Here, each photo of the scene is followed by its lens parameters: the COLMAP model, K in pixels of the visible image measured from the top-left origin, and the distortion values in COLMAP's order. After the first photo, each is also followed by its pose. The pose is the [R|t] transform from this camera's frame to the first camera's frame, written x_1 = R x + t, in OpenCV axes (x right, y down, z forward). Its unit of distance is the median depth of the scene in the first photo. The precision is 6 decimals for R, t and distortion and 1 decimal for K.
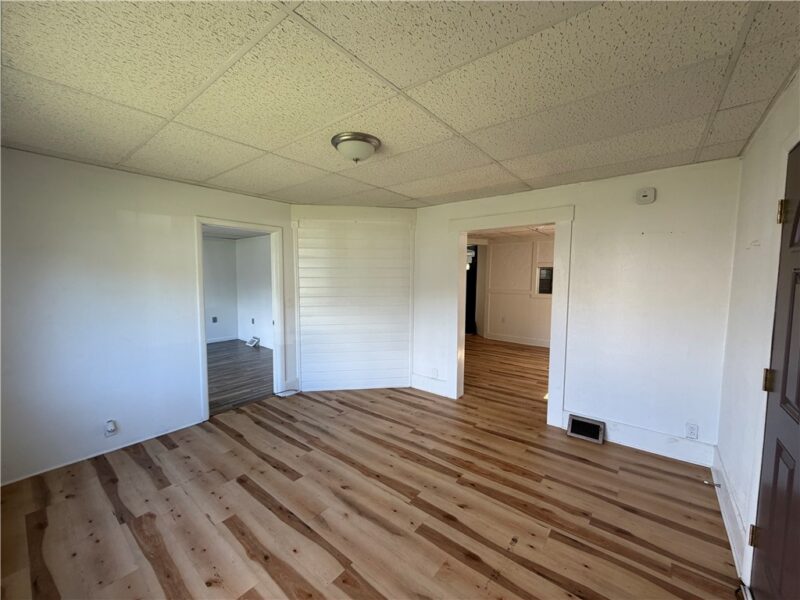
lens RADIAL K [[318.2, 0, 402.9], [0, 318.2, 299.8], [0, 0, 1]] dist [-0.000173, 0.000183]
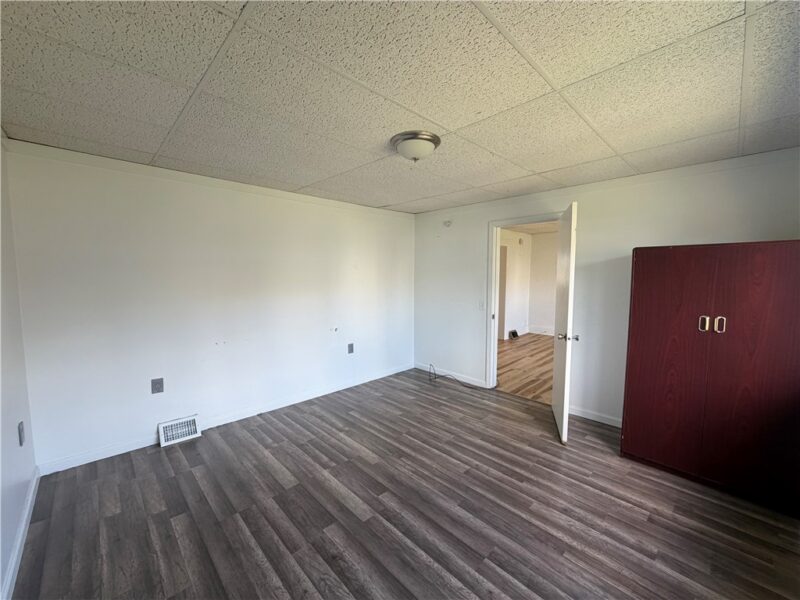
lens RADIAL K [[318.2, 0, 405.1], [0, 318.2, 300.0], [0, 0, 1]] dist [-0.000173, 0.000183]
pose [[0.116416, -0.087135, 0.989371, -1.573435], [0.072572, 0.994228, 0.079024, -0.083413], [-0.990546, 0.062601, 0.122067, 1.280989]]
